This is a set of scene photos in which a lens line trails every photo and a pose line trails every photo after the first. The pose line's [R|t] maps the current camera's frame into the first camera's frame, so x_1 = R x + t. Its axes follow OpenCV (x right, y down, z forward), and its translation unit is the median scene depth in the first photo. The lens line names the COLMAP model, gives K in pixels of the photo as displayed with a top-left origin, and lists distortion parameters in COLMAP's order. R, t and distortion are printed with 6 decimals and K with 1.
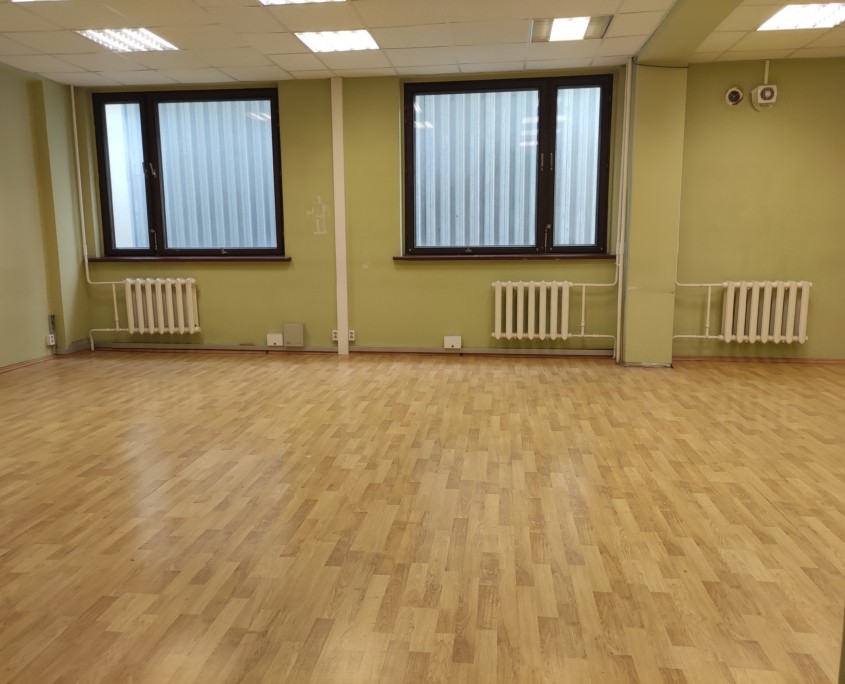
lens RADIAL K [[667.8, 0, 423.8], [0, 667.8, 342.7], [0, 0, 1]] dist [0.038901, -0.018346]
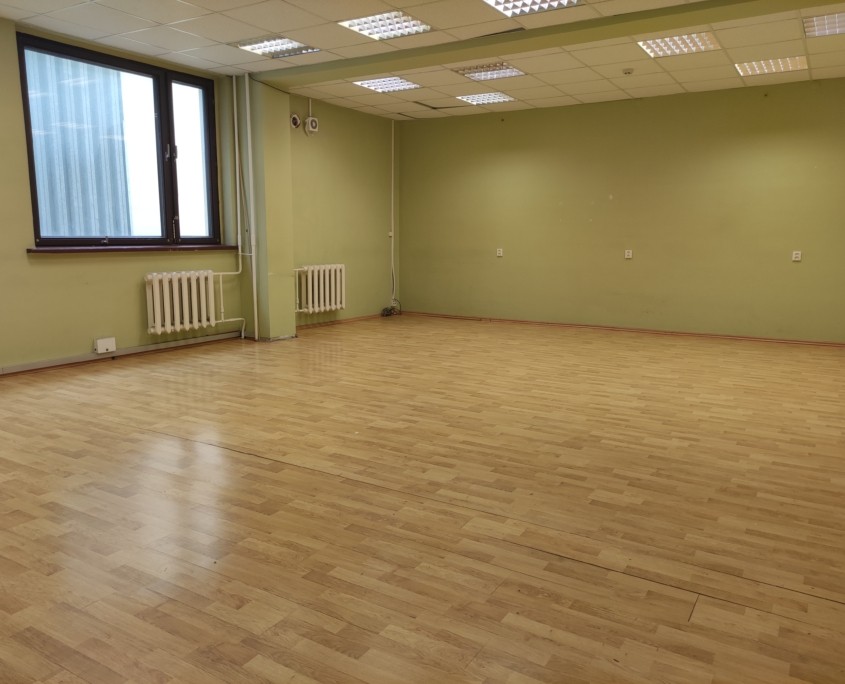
lens RADIAL K [[667.8, 0, 424.2], [0, 667.8, 343.9], [0, 0, 1]] dist [0.038901, -0.018346]
pose [[0.421652, -0.137221, 0.896315, -0.638739], [0.131398, 0.987296, 0.089336, -0.029940], [-0.897187, 0.080105, 0.434326, 0.263167]]
